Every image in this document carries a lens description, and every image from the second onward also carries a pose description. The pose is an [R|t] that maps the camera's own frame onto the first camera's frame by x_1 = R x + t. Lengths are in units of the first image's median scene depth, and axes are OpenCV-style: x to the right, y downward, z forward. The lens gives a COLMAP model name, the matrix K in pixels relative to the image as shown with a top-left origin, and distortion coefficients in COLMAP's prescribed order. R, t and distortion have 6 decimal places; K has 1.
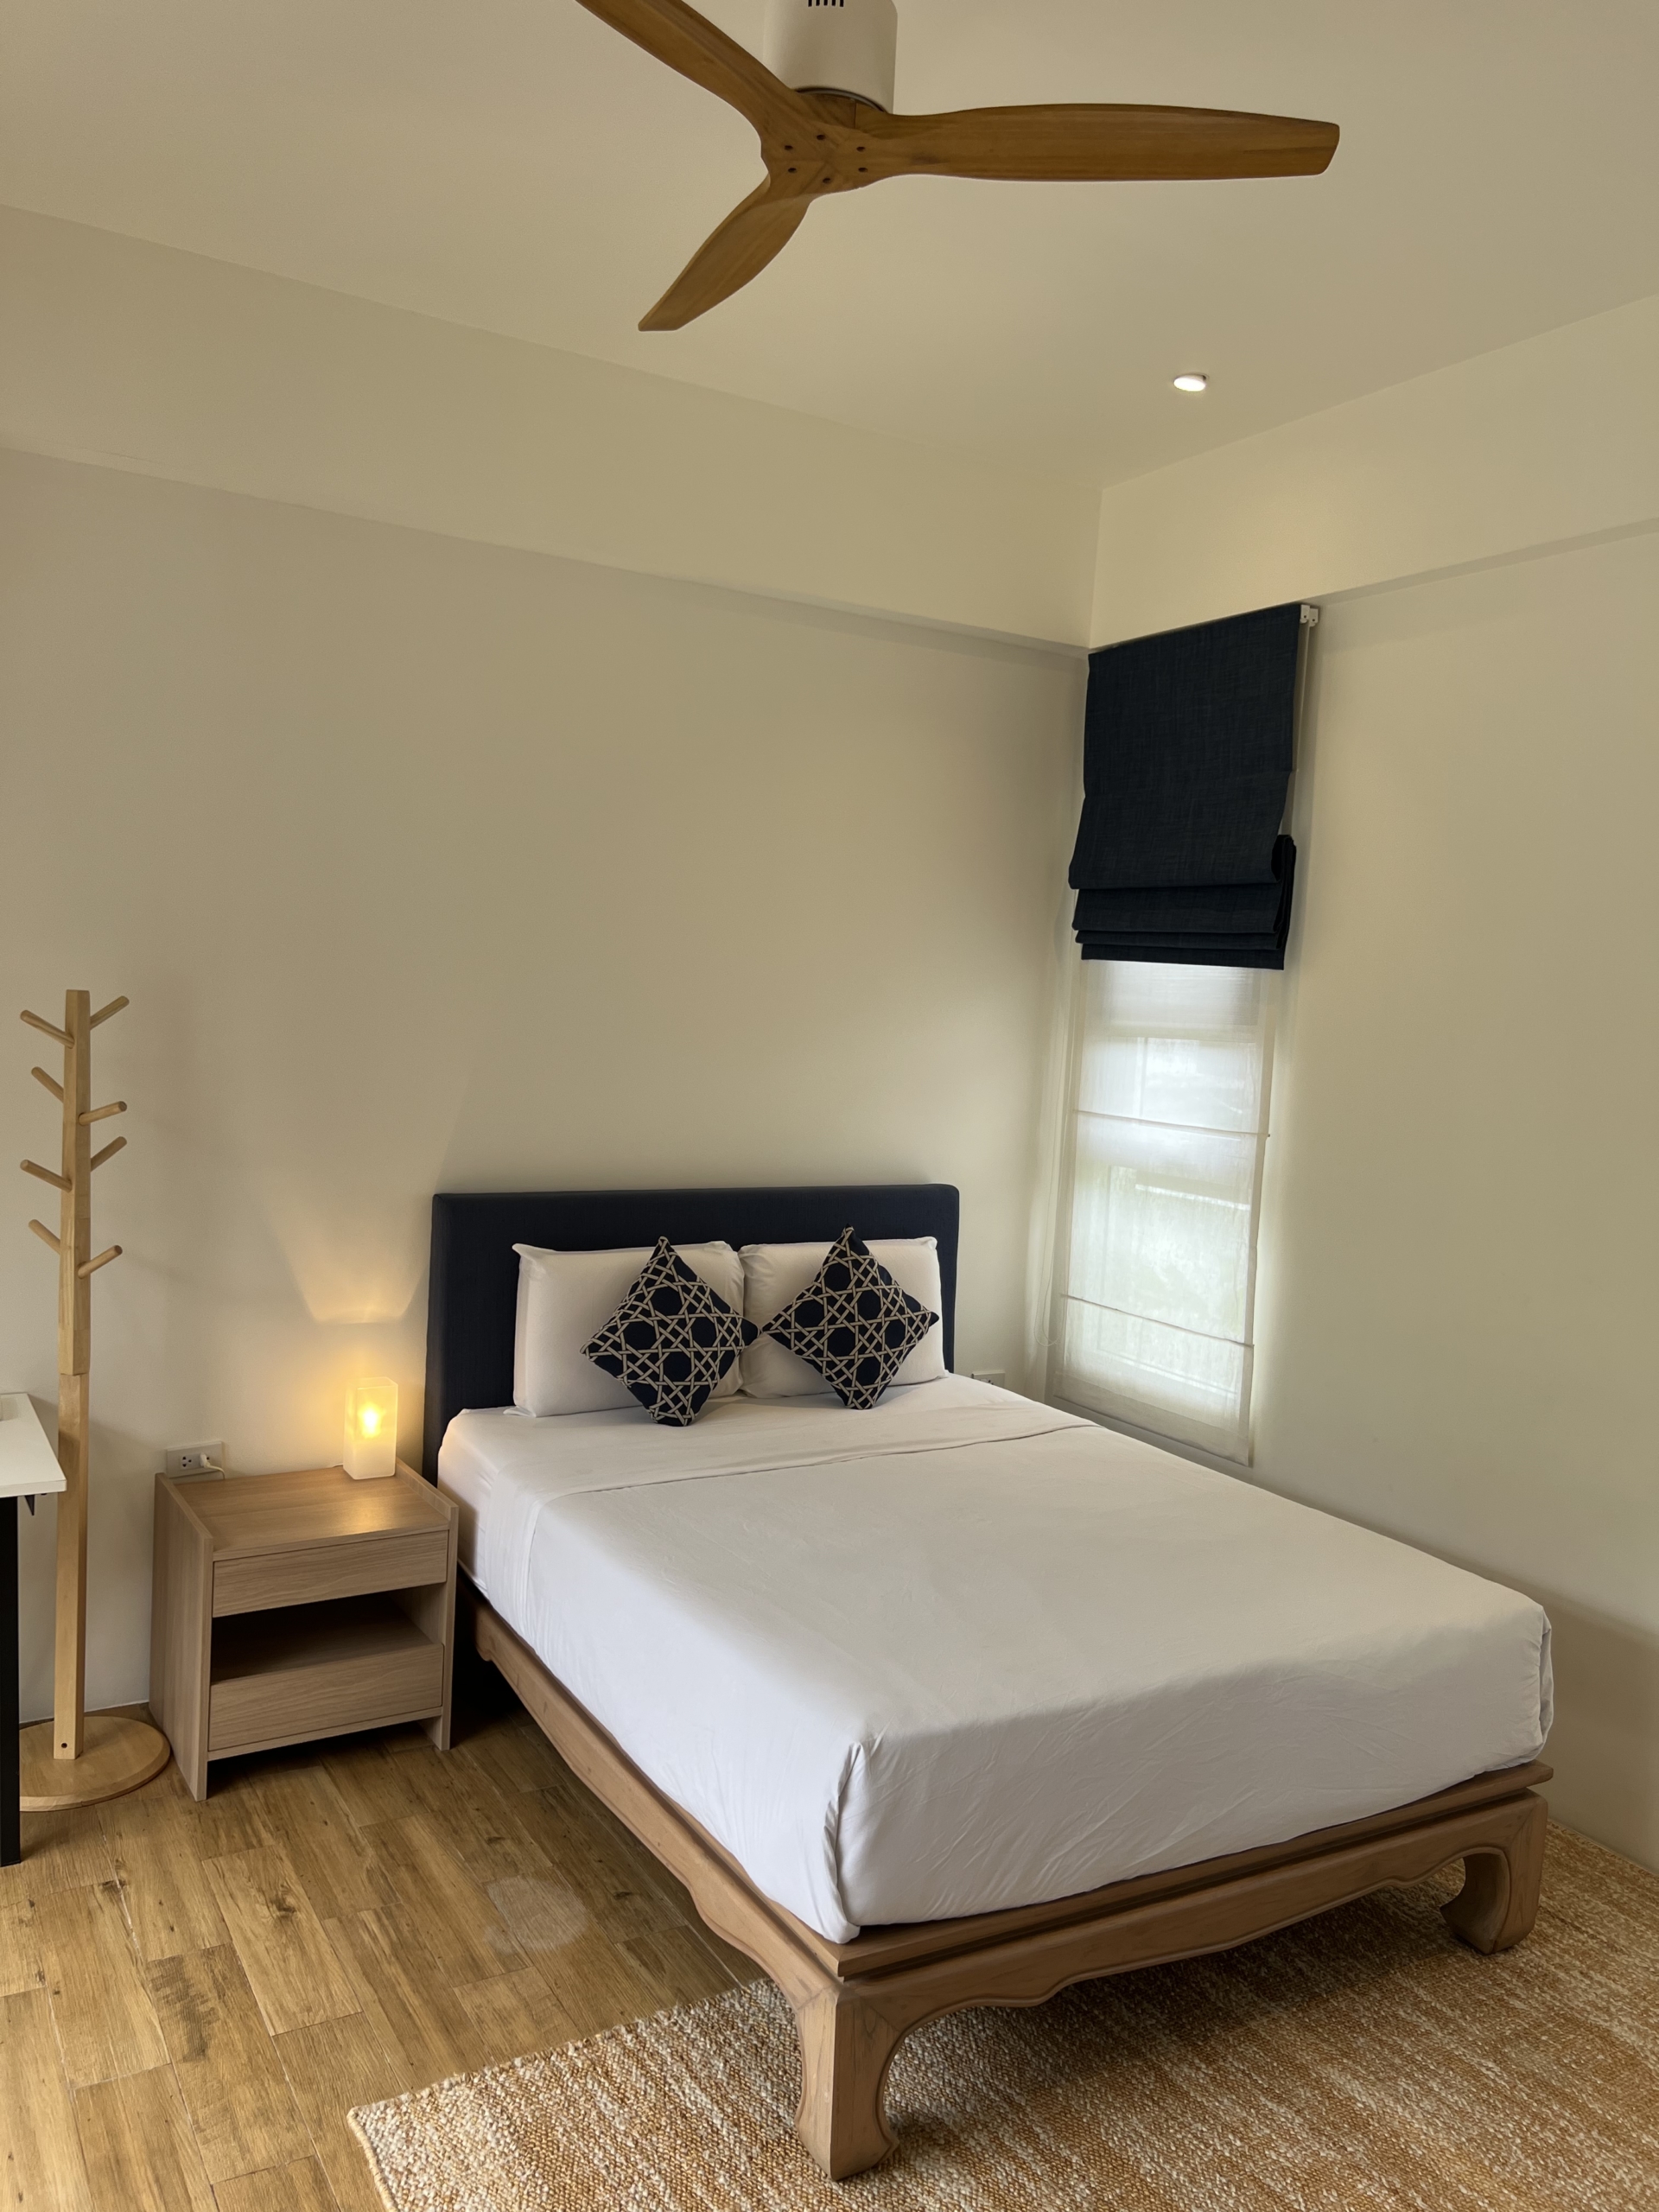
lens RADIAL K [[1663.8, 0, 827.8], [0, 1663.8, 1116.4], [0, 0, 1]] dist [0.055697, -0.069480]
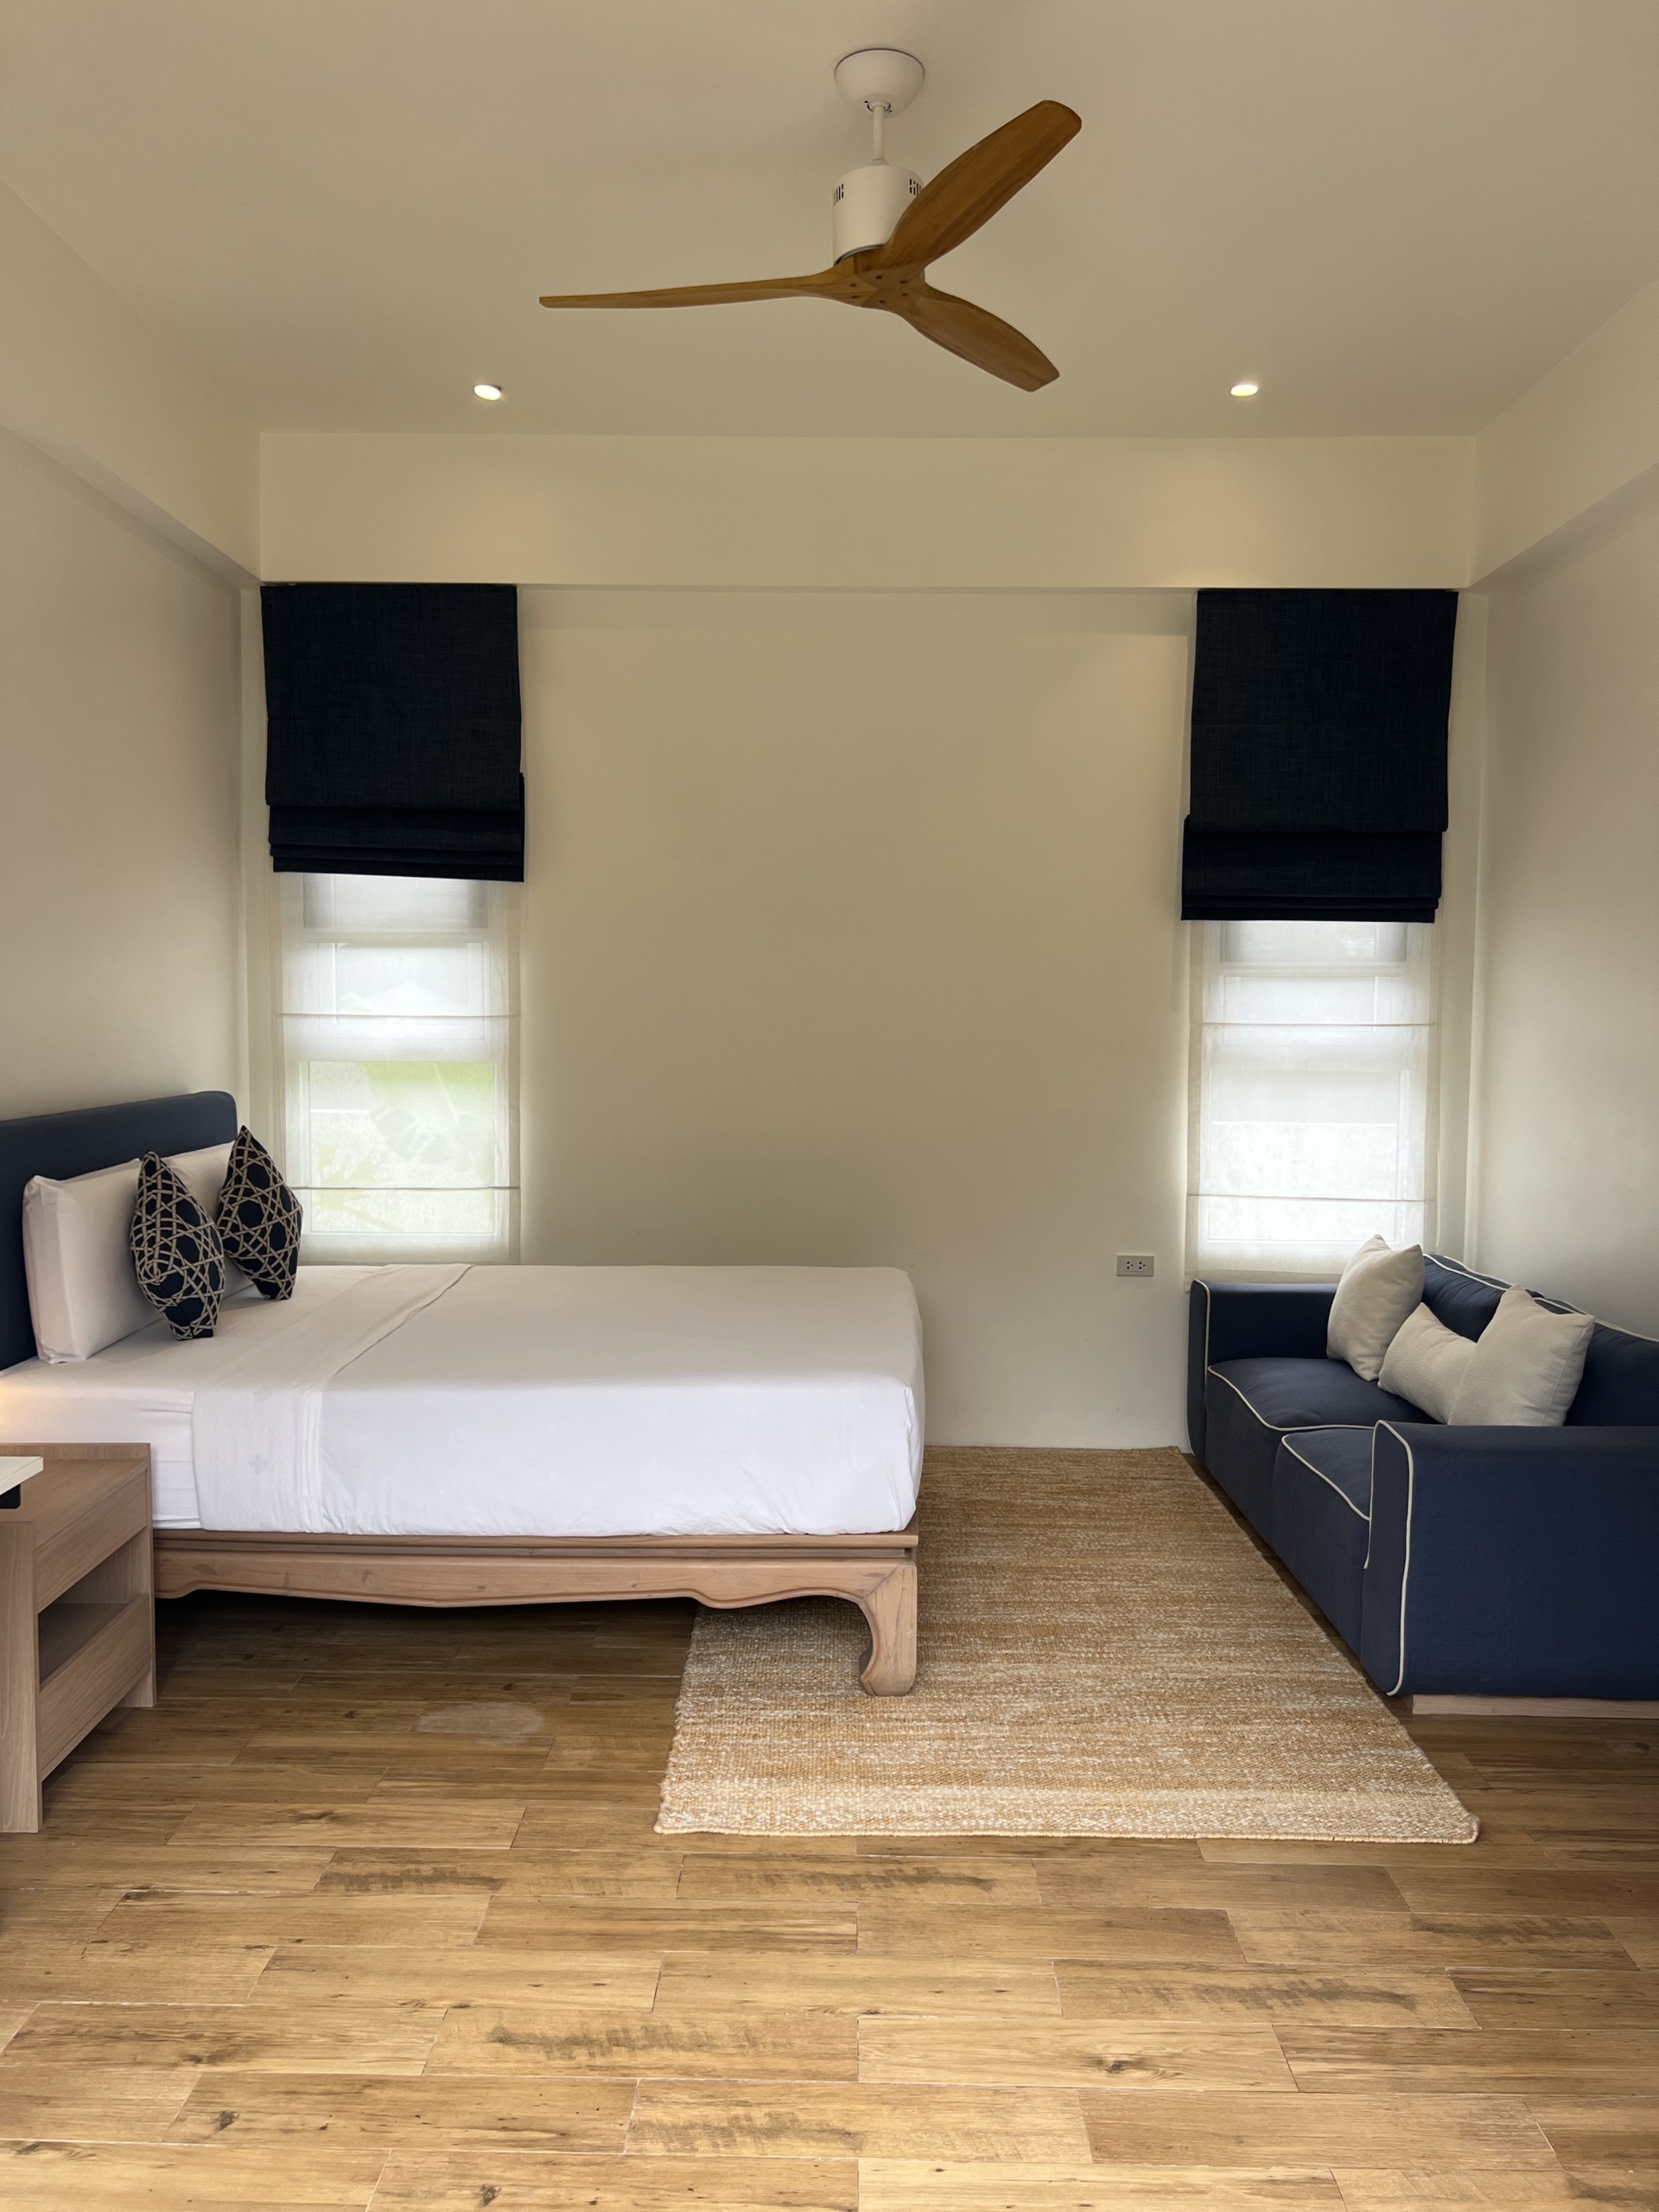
lens RADIAL K [[1663.8, 0, 834.8], [0, 1663.8, 1113.5], [0, 0, 1]] dist [0.055697, -0.069480]
pose [[0.517082, -0.105279, 0.849437, -0.921249], [0.082900, 0.993901, 0.072720, 0.017711], [-0.851912, 0.032816, 0.522656, 0.212402]]
